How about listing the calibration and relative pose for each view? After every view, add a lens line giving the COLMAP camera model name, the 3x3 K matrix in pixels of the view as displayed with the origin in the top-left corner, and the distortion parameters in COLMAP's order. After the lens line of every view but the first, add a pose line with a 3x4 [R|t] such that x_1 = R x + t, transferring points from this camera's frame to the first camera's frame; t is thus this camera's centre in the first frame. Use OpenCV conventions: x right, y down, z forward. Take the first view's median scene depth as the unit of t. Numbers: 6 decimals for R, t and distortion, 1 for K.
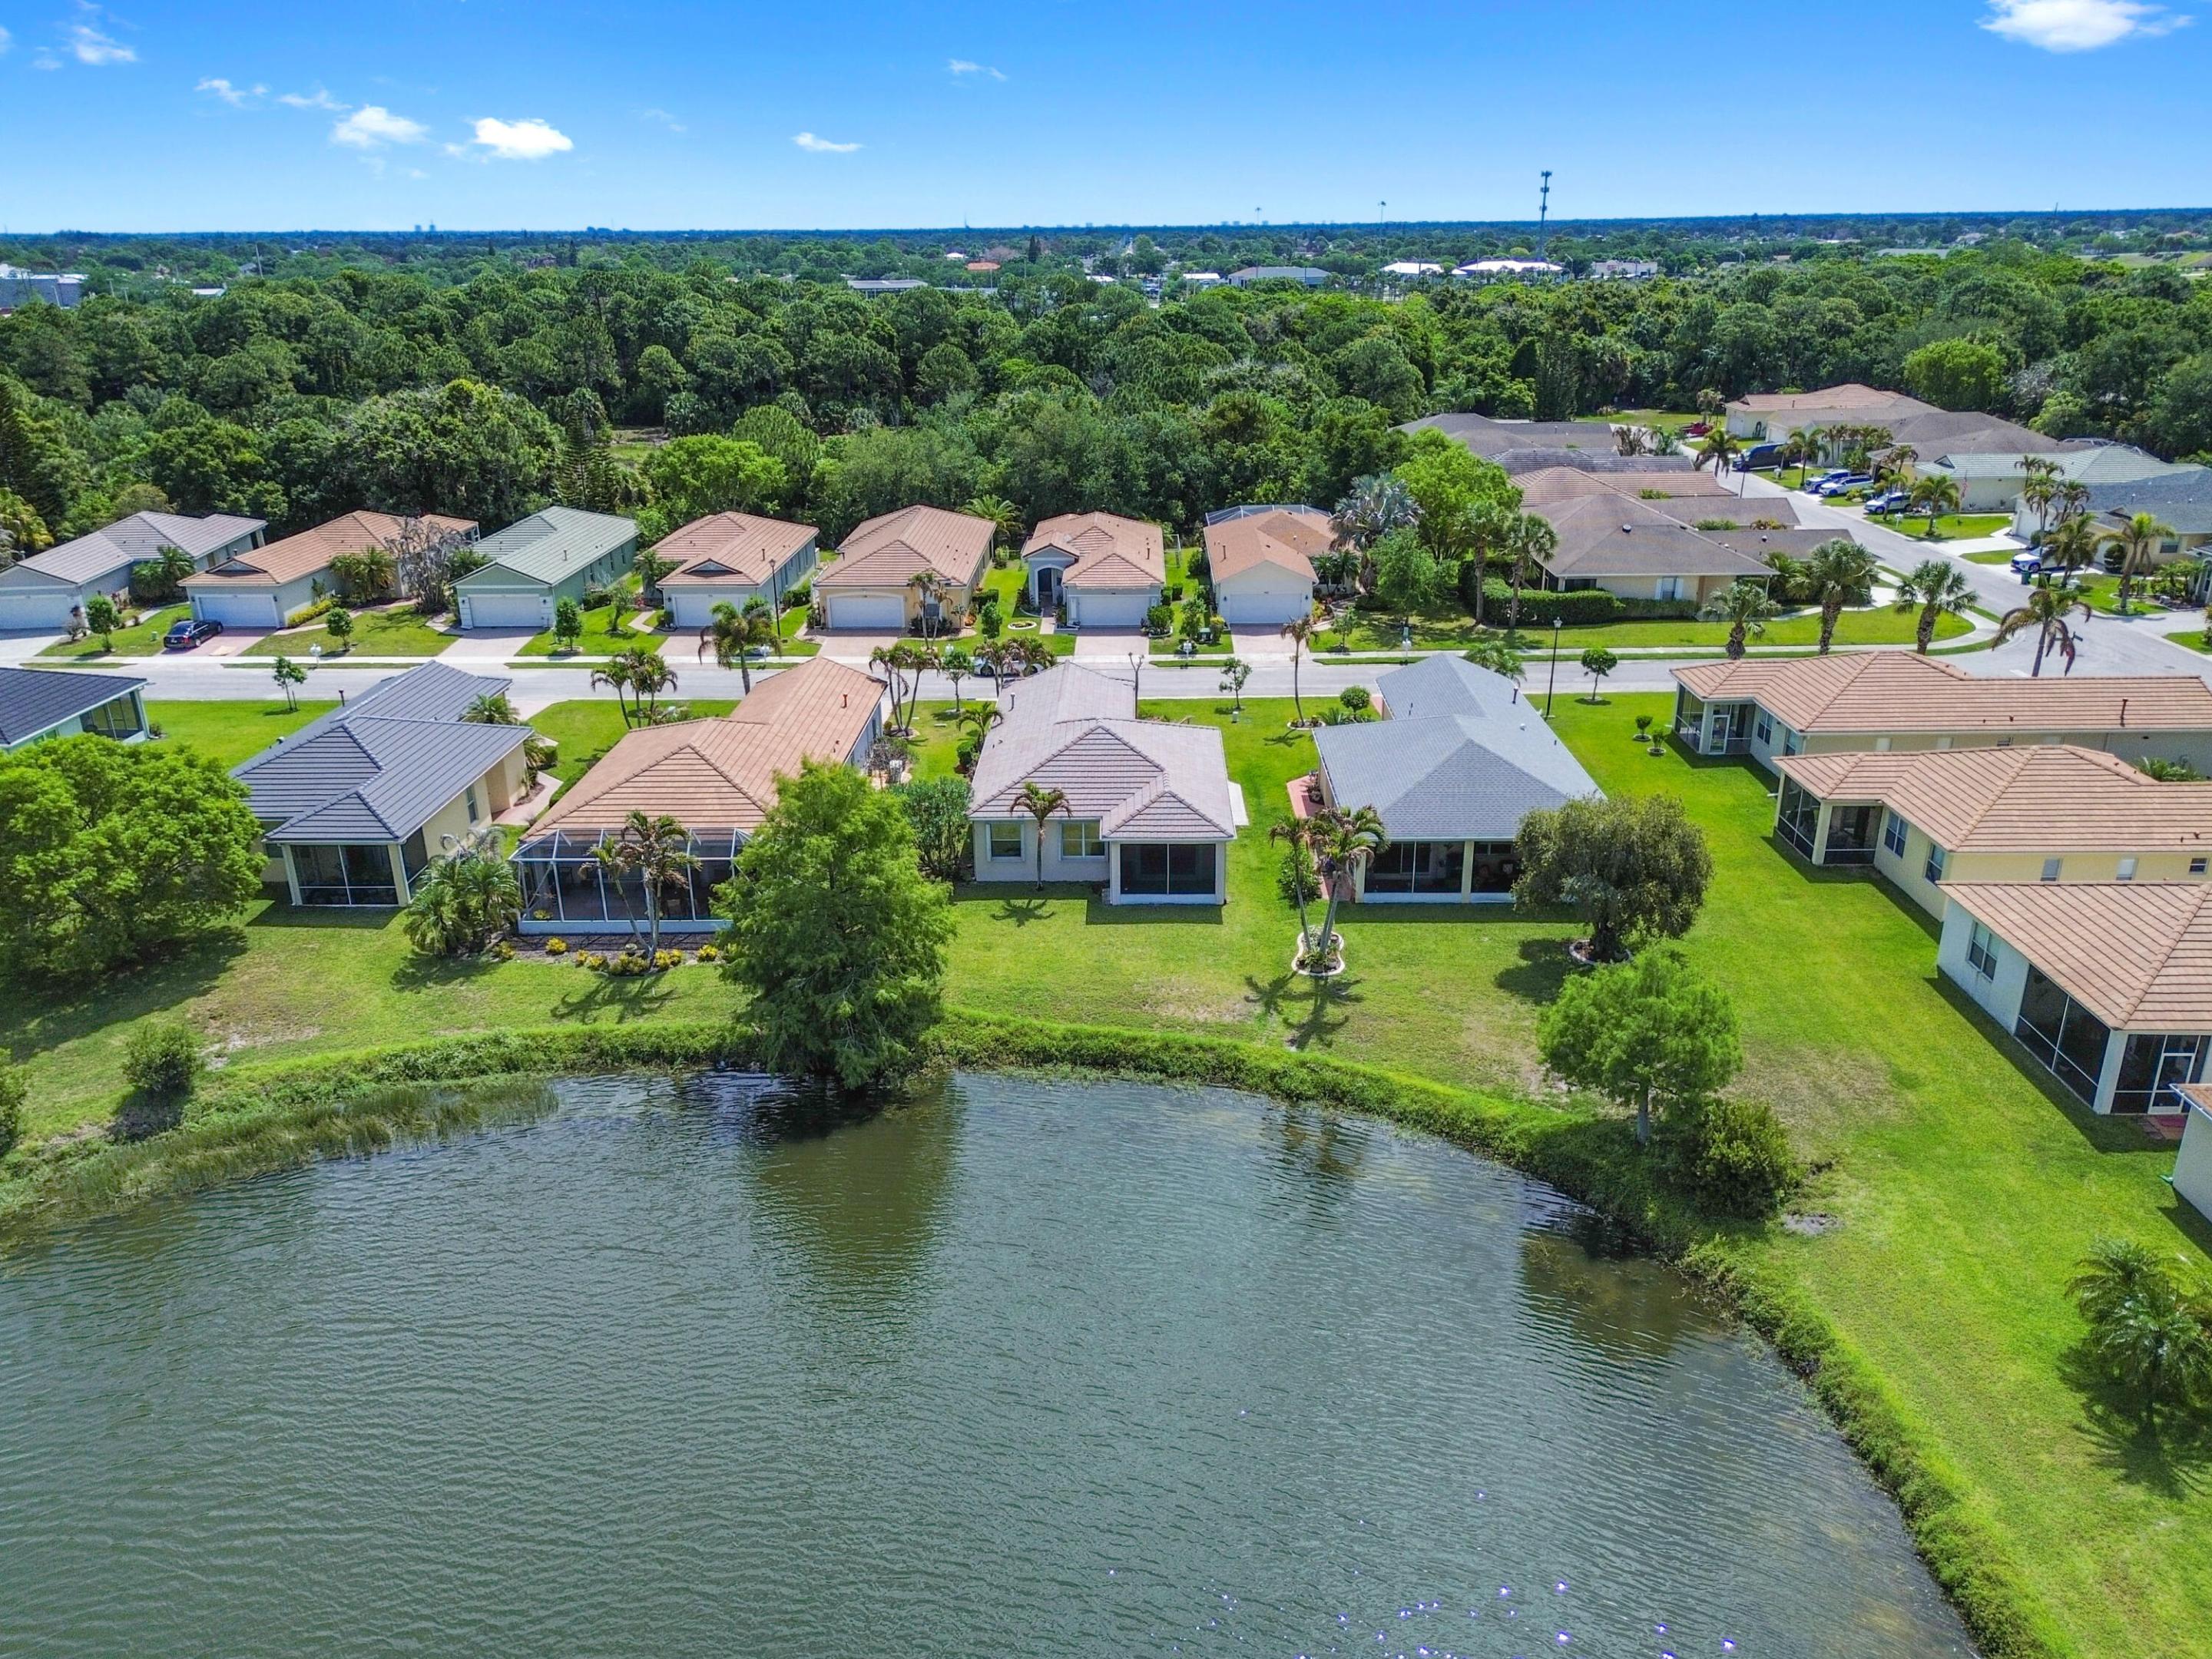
lens RADIAL K [[1575.2, 0, 1099.1], [0, 1575.2, 830.3], [0, 0, 1]] dist [0.051324, -0.031155]
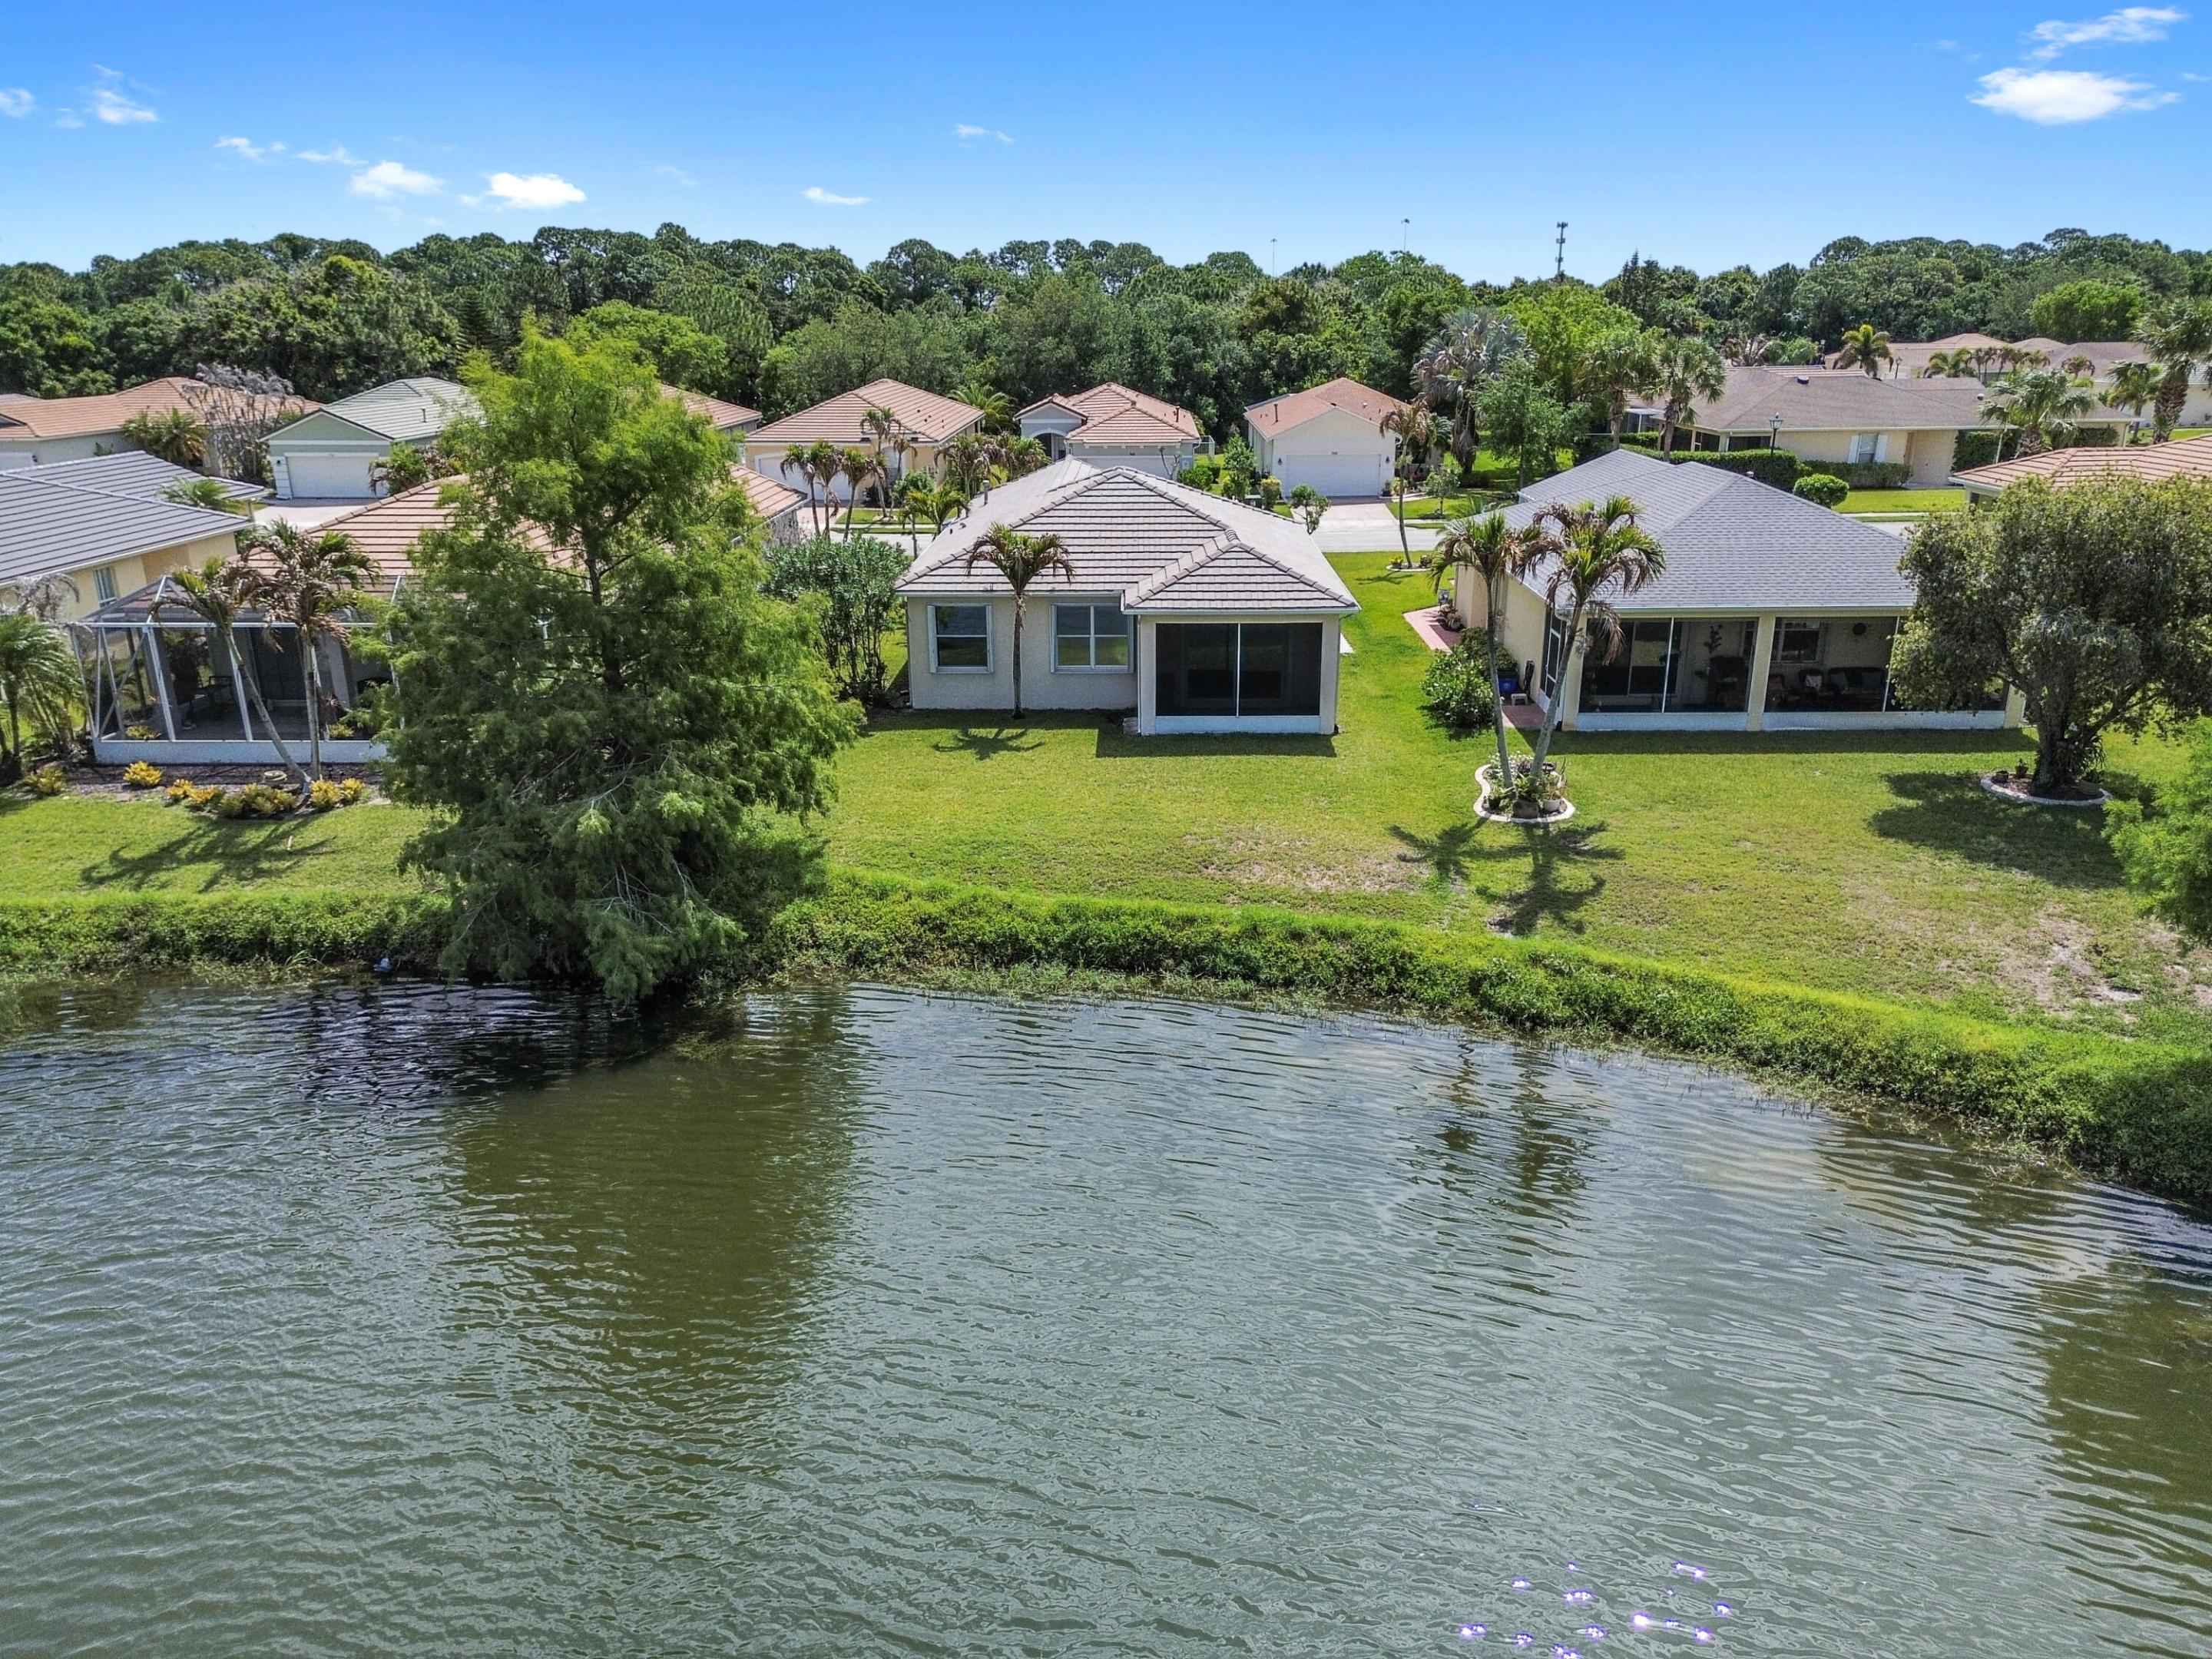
lens RADIAL K [[1575.2, 0, 1102.4], [0, 1575.2, 839.2], [0, 0, 1]] dist [0.051324, -0.031155]
pose [[0.999978, 0.006378, -0.001777, -0.004781], [-0.006439, 0.999315, -0.036438, 0.108054], [0.001543, 0.036449, 0.999334, 0.419954]]
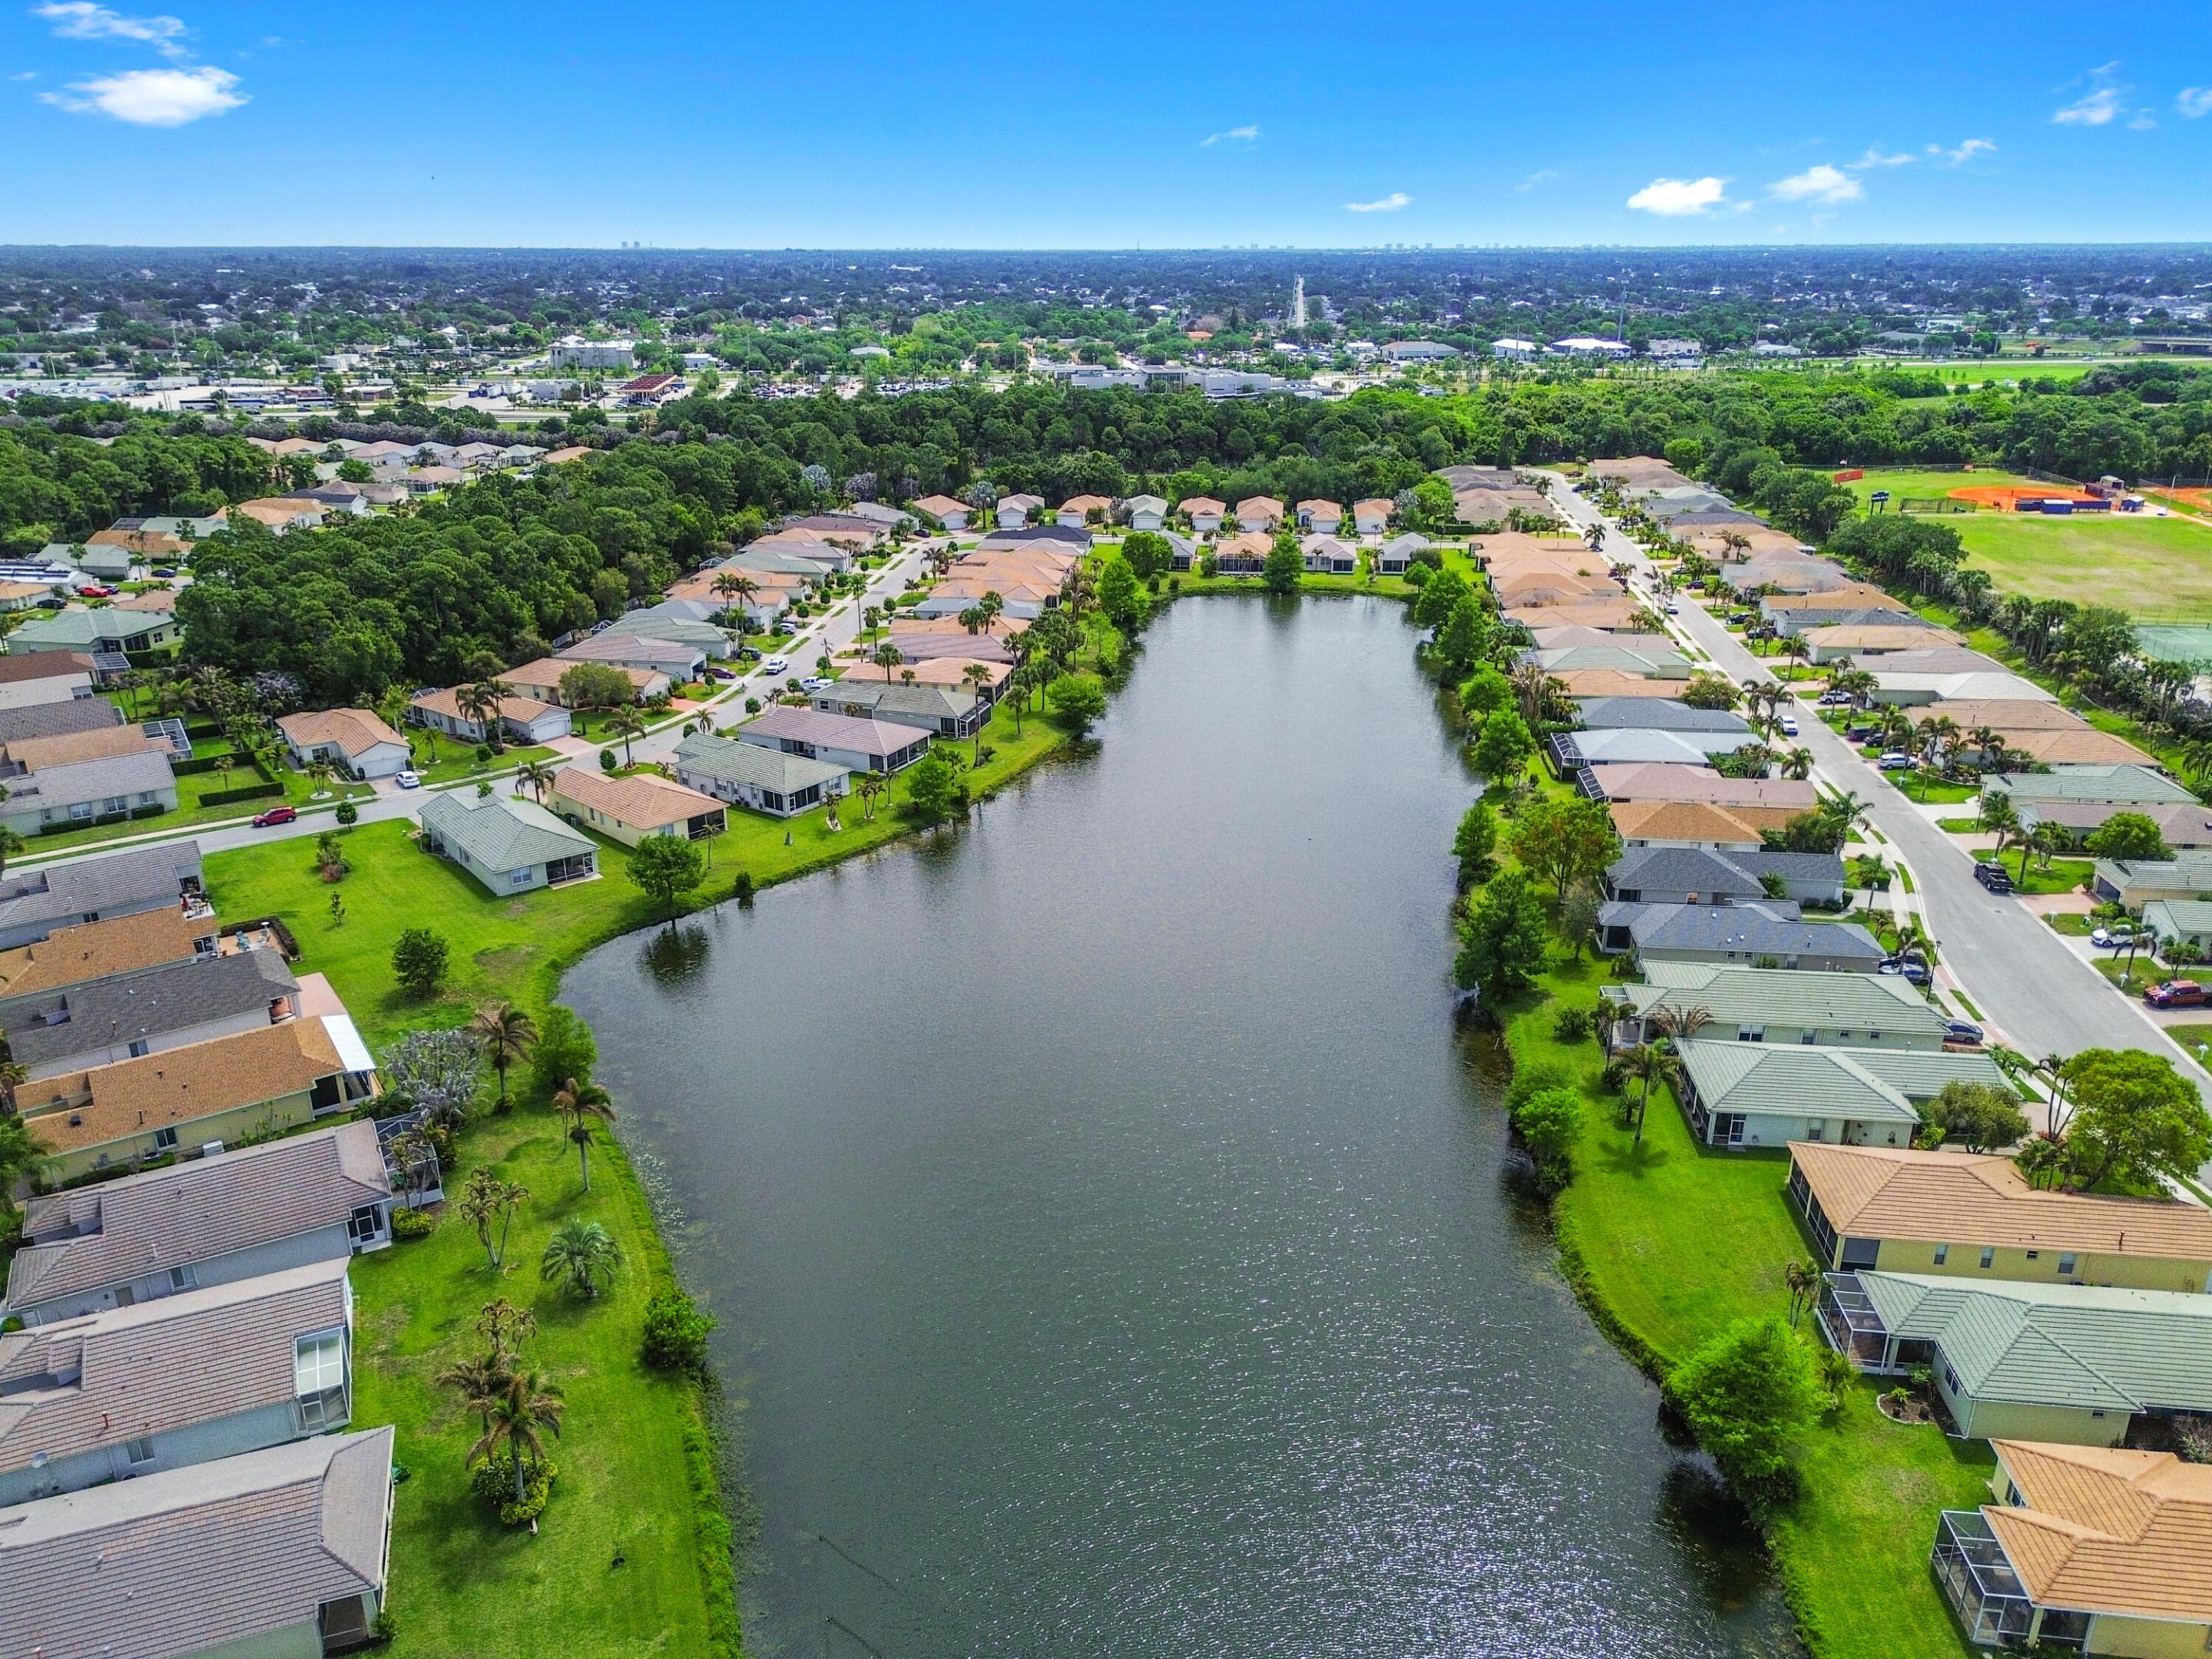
lens RADIAL K [[1575.2, 0, 1105.4], [0, 1575.2, 843.7], [0, 0, 1]] dist [0.051324, -0.031155]
pose [[0.995694, 0.041677, -0.082804, -0.253777], [-0.041752, 0.999128, 0.000820, 0.930505], [0.082766, 0.002641, 0.996566, -4.041870]]
